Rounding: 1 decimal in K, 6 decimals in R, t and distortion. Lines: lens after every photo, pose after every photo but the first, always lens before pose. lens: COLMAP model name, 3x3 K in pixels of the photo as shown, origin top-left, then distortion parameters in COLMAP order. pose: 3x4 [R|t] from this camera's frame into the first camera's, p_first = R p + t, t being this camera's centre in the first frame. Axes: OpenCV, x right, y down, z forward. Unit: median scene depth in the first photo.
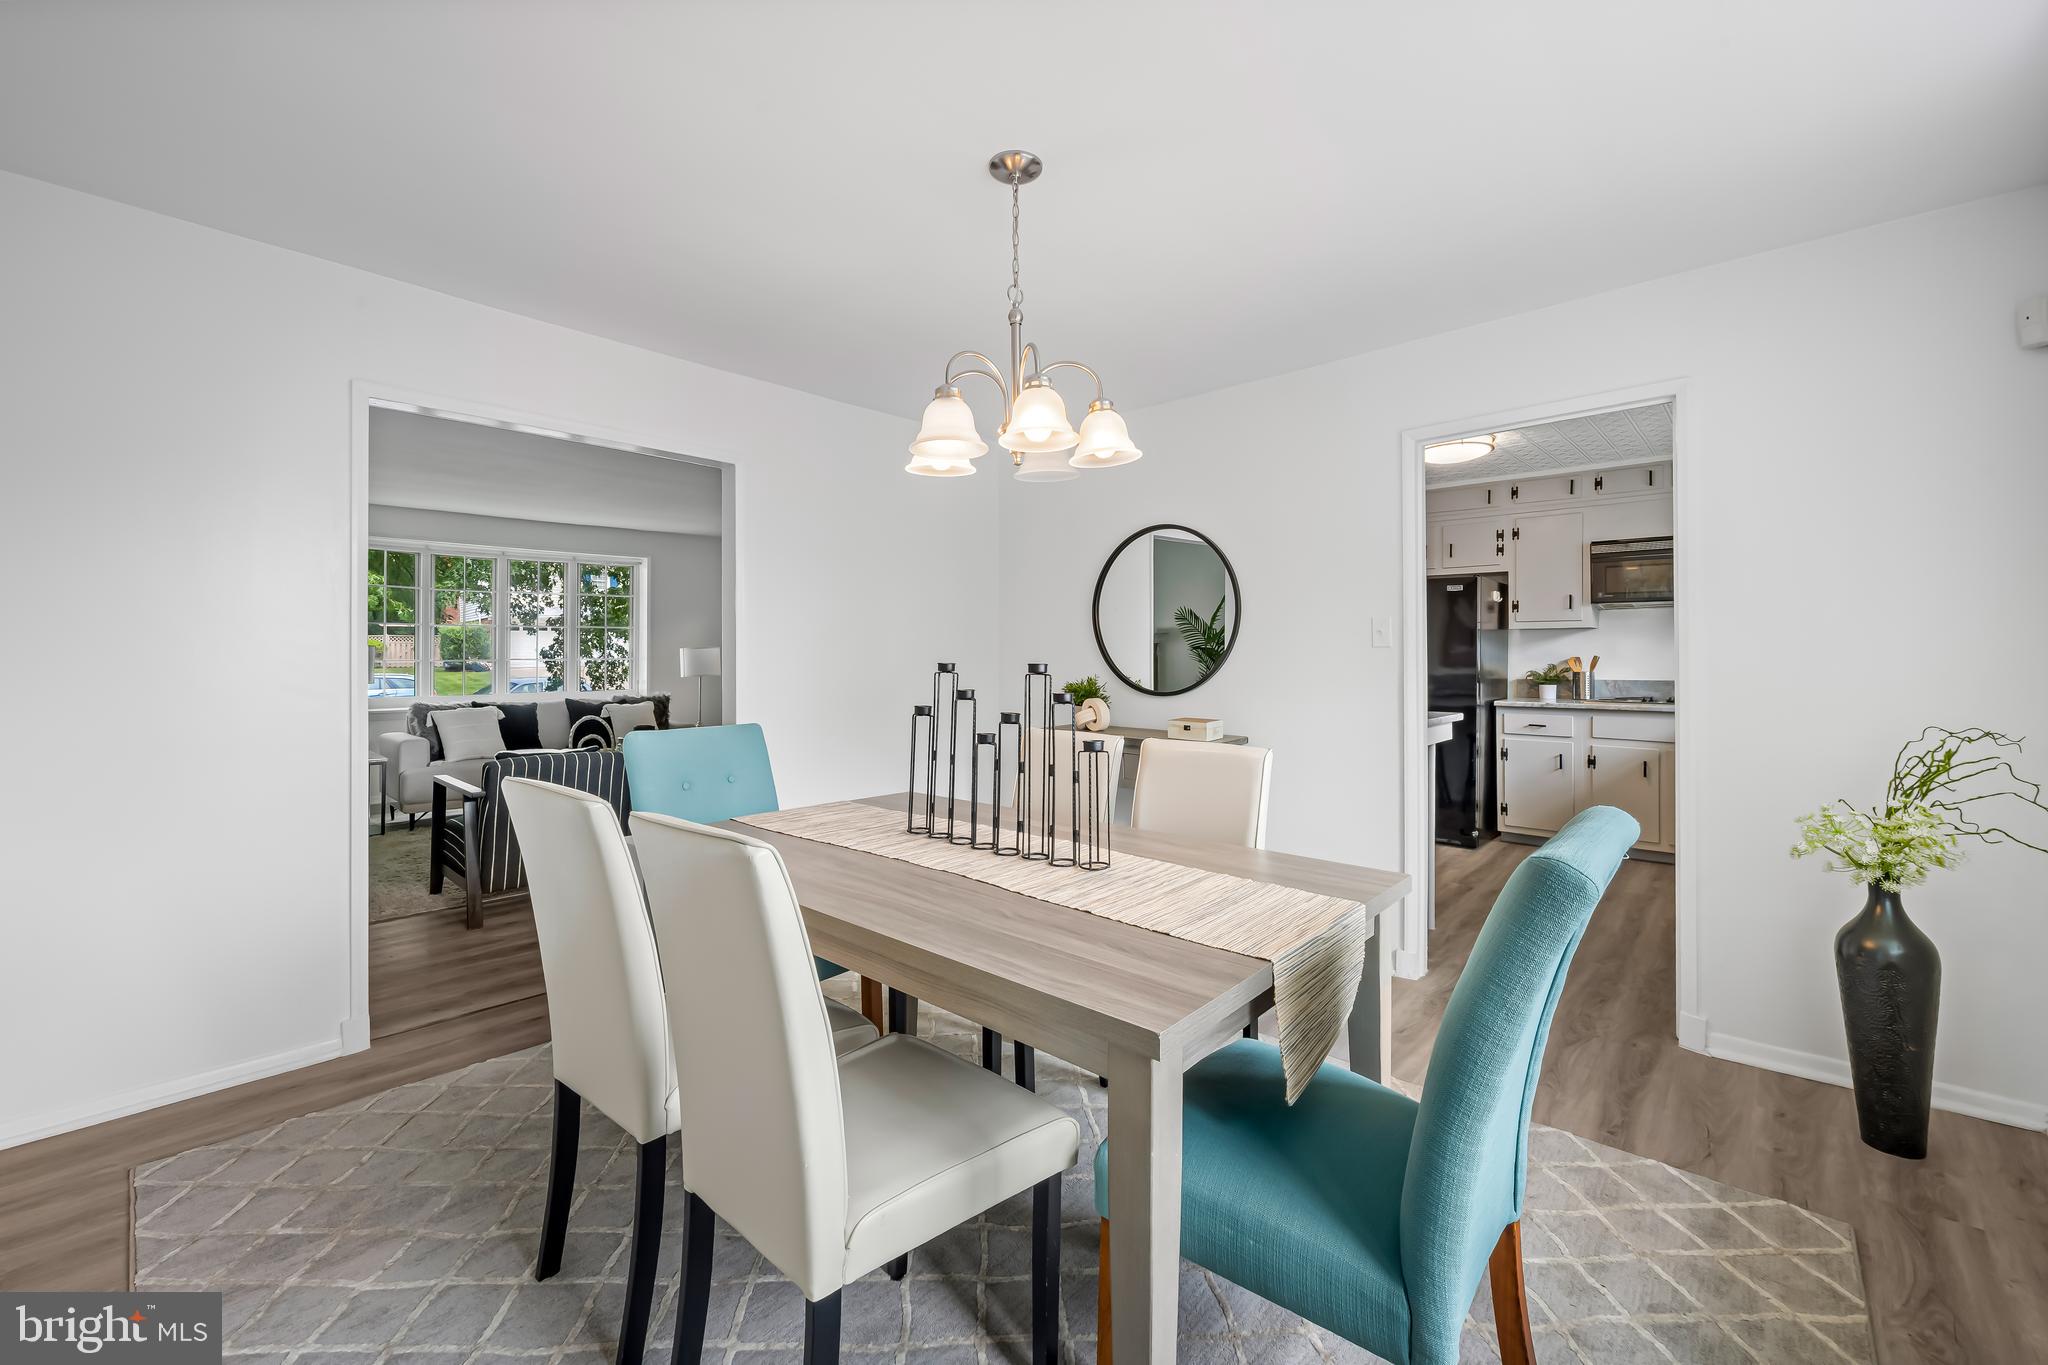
lens RADIAL K [[823.8, 0, 1030.6], [0, 823.8, 663.3], [0, 0, 1]] dist [-0.009751, 0.000031]
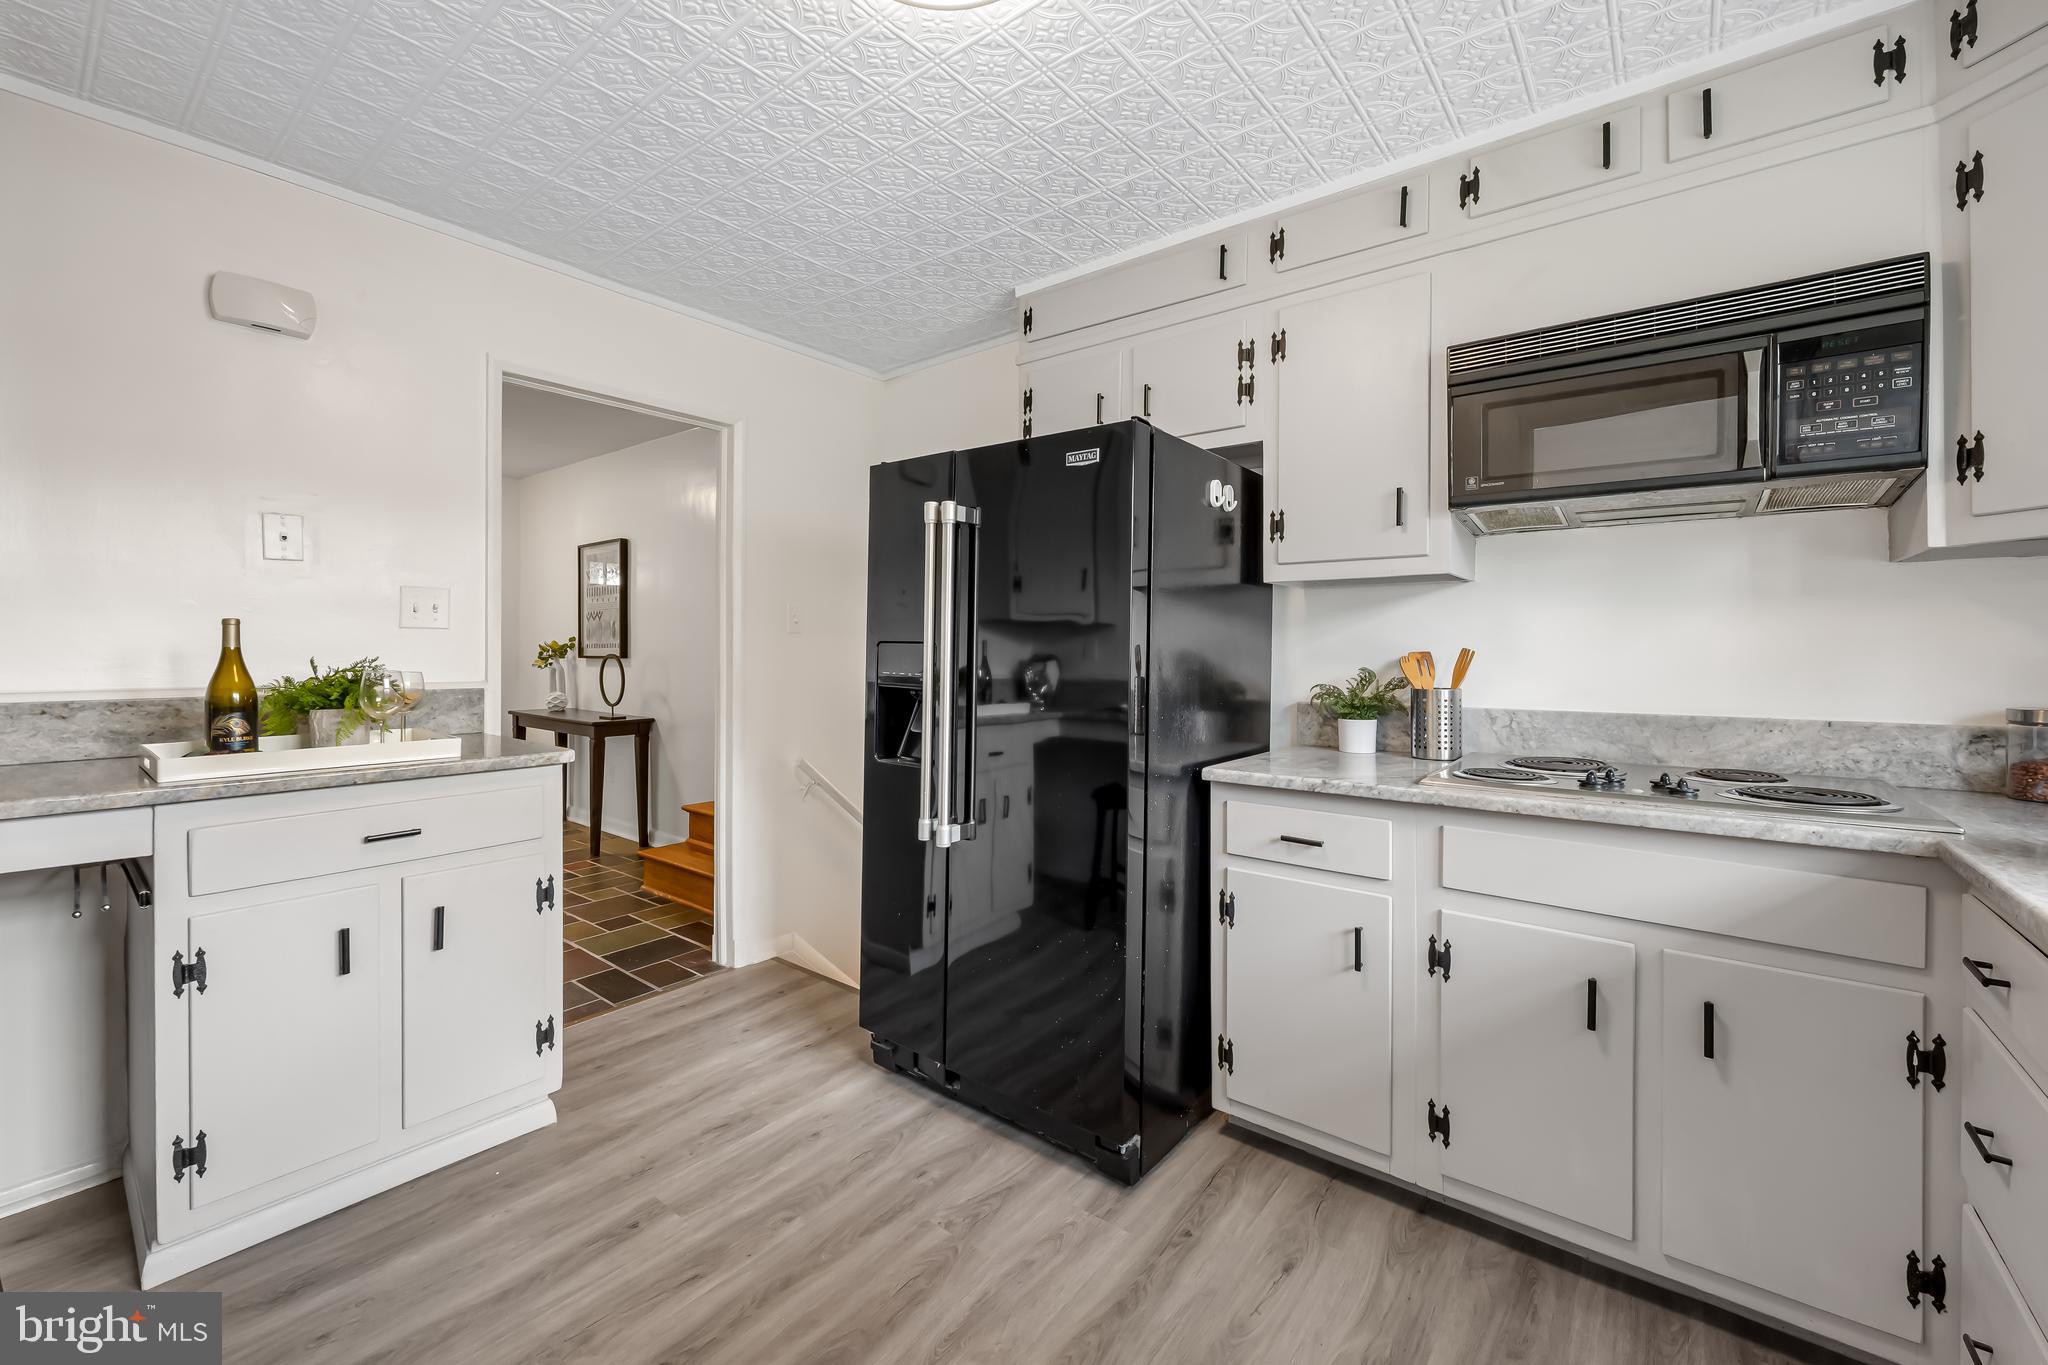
lens RADIAL K [[823.8, 0, 1030.6], [0, 823.8, 663.3], [0, 0, 1]] dist [-0.009751, 0.000031]
pose [[0.997471, 0.002103, 0.071039, 0.450731], [-0.002405, 0.999988, 0.004162, -0.003135], [-0.071030, -0.004323, 0.997465, 0.617941]]
